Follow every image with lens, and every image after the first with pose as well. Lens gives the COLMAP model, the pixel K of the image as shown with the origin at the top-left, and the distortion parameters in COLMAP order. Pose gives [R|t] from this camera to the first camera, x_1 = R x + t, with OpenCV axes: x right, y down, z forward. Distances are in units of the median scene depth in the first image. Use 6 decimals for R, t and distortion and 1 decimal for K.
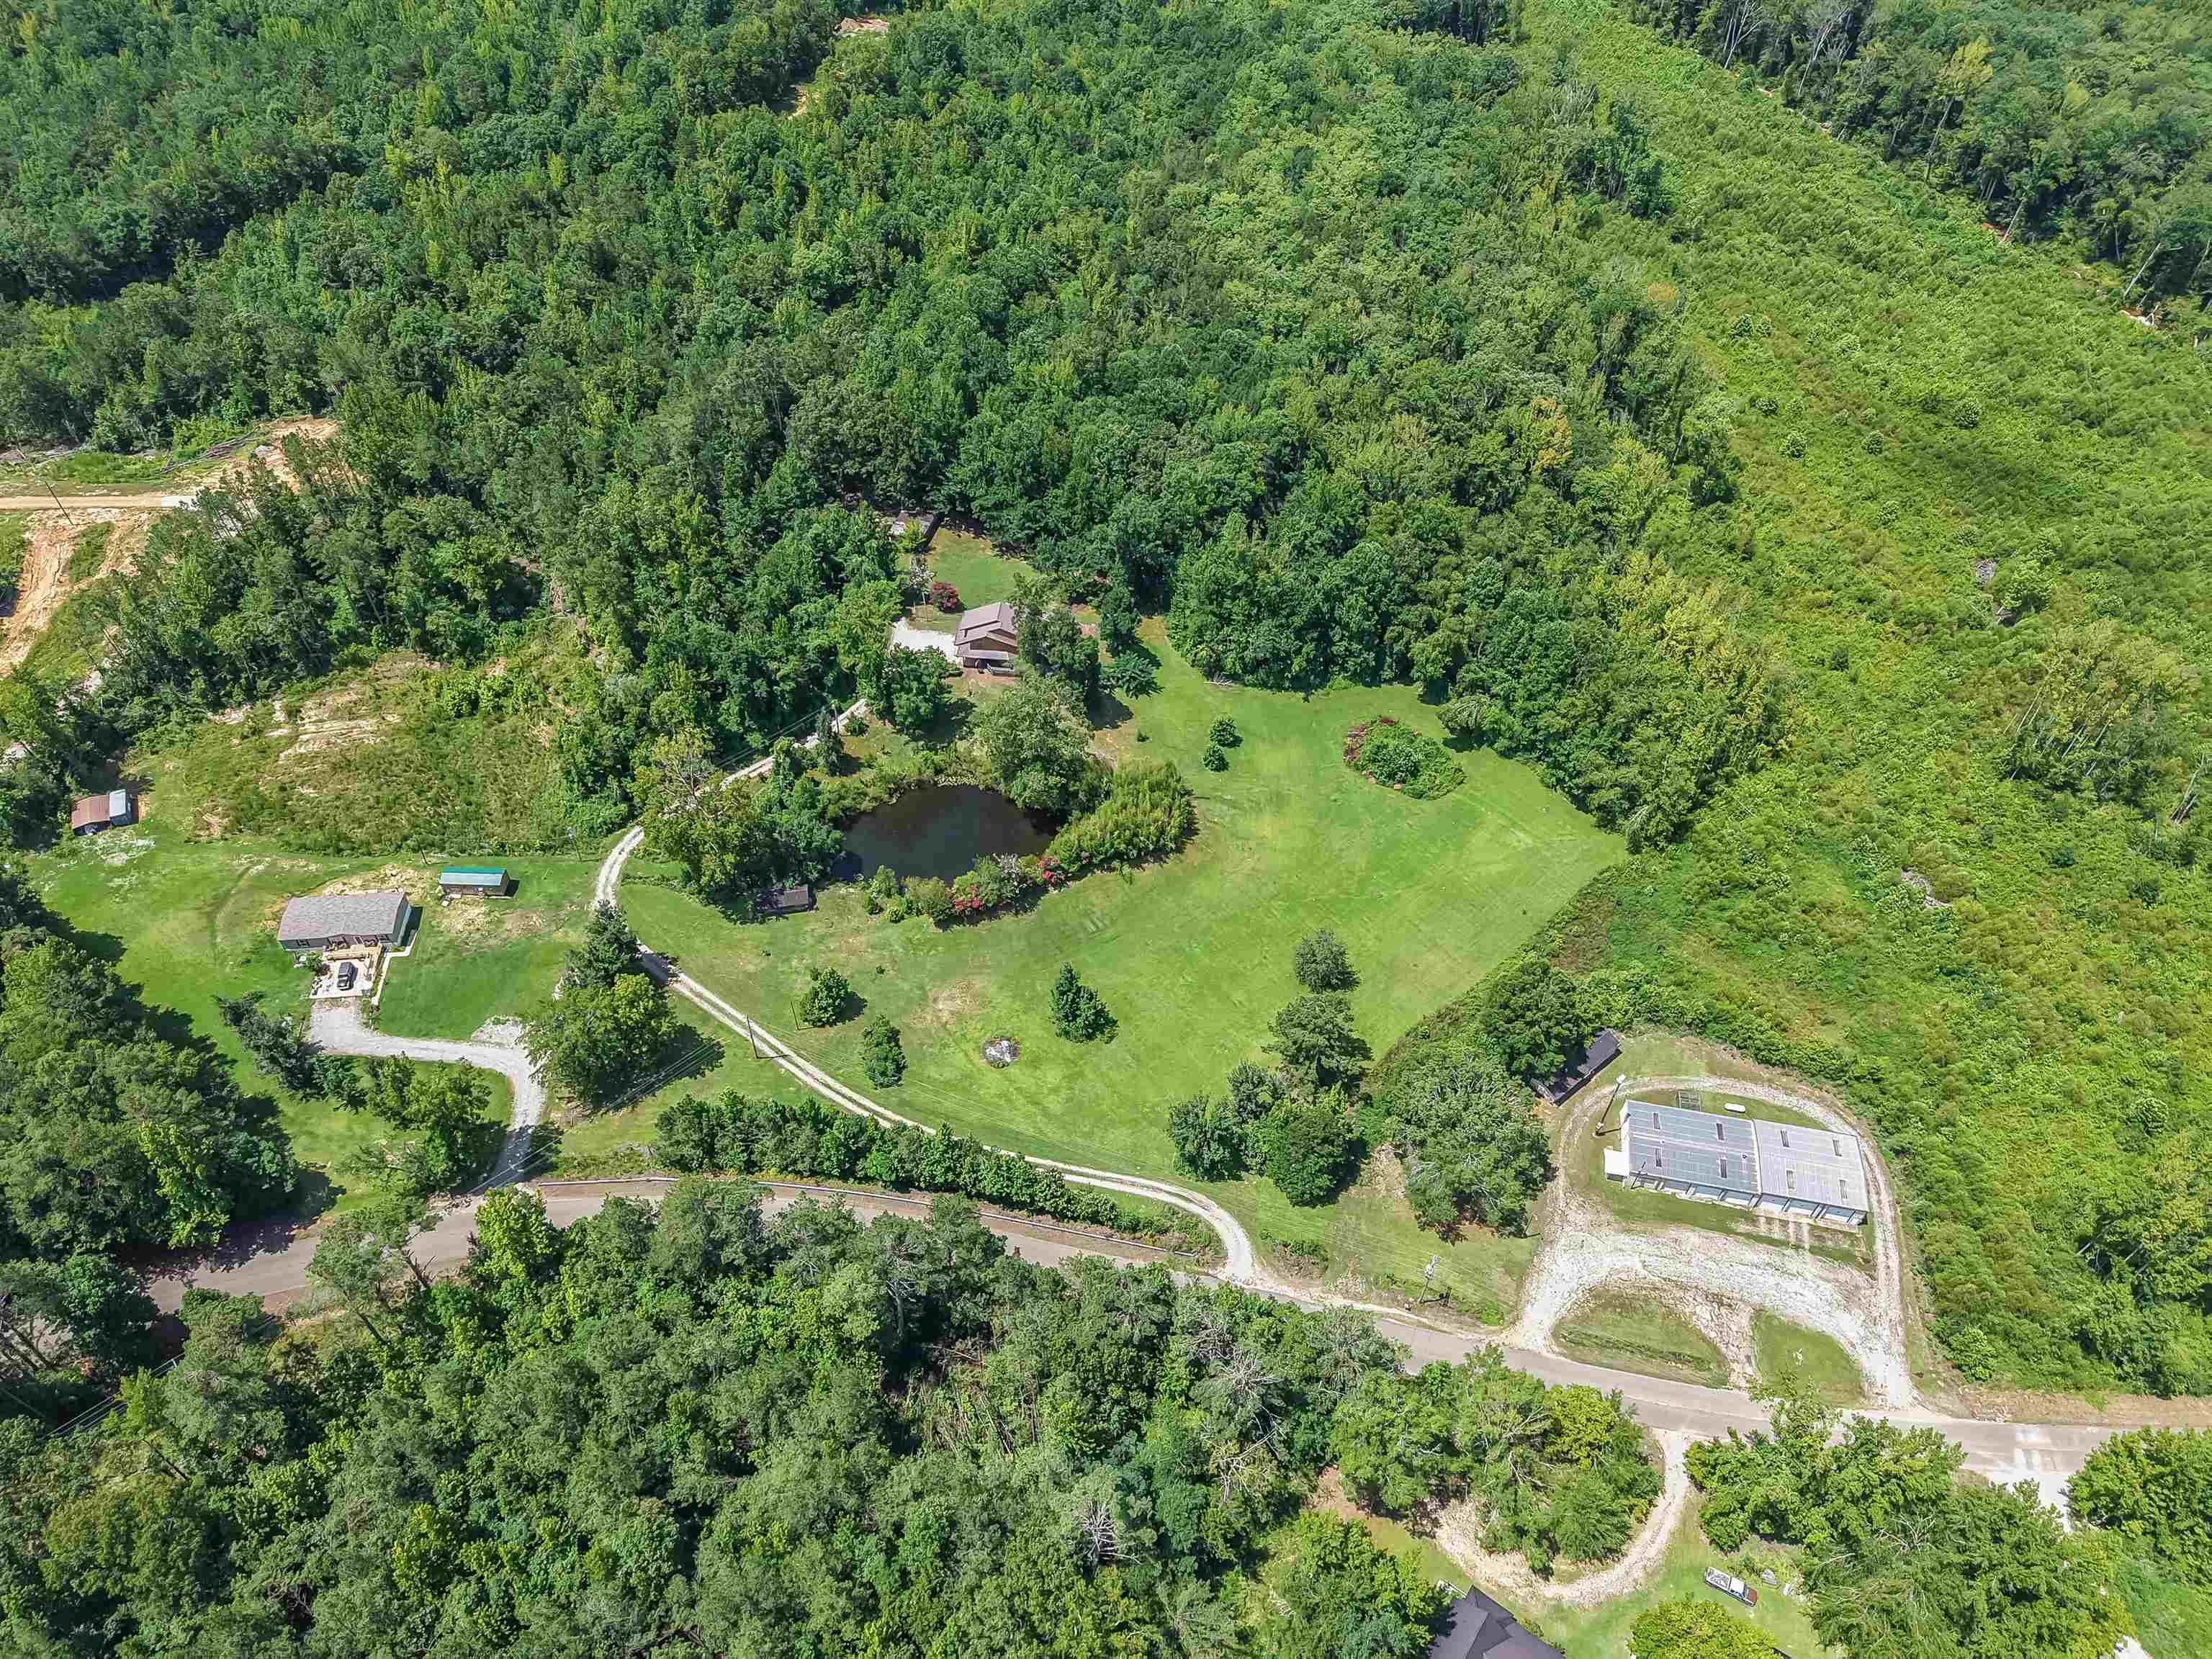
lens RADIAL K [[1513.6, 0, 1111.8], [0, 1513.6, 825.2], [0, 0, 1]] dist [-0.000975, 0.004527]
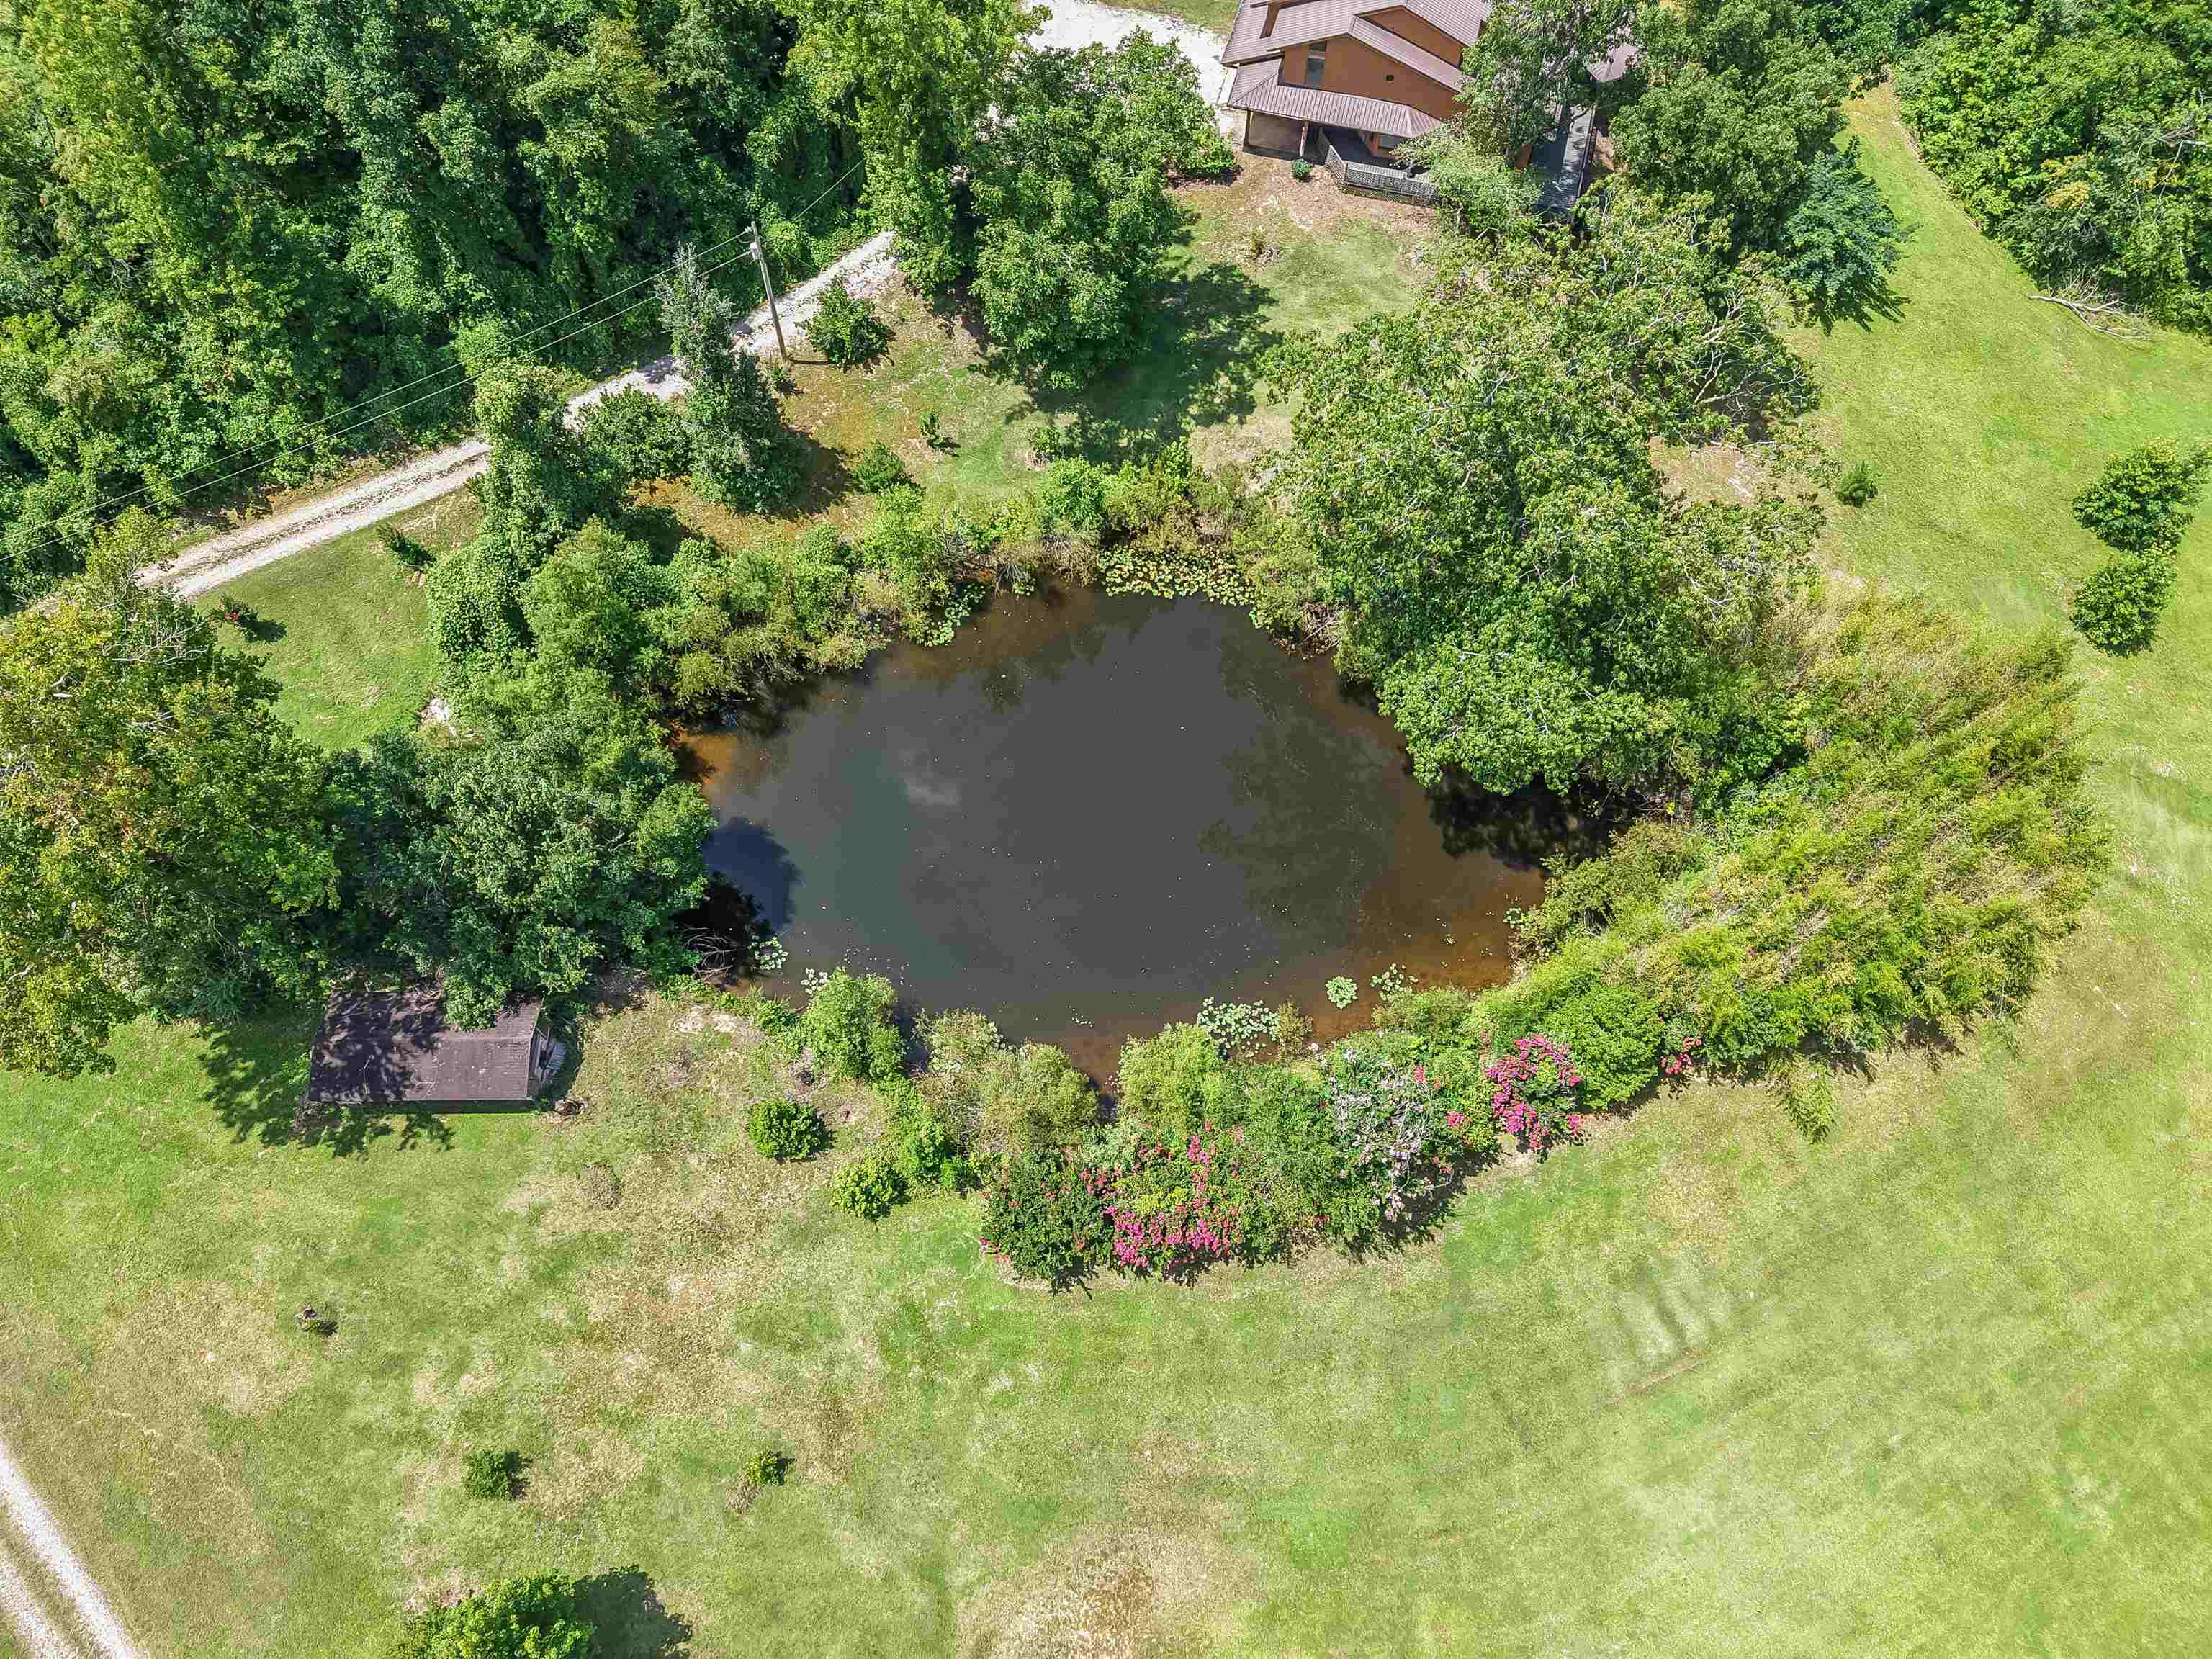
lens RADIAL K [[1513.6, 0, 1109.3], [0, 1513.6, 843.1], [0, 0, 1]] dist [-0.000975, 0.004527]
pose [[0.986402, 0.143355, -0.080380, -0.085501], [-0.113537, 0.947982, 0.297389, -0.065487], [0.118831, -0.284219, 0.951367, 0.721774]]
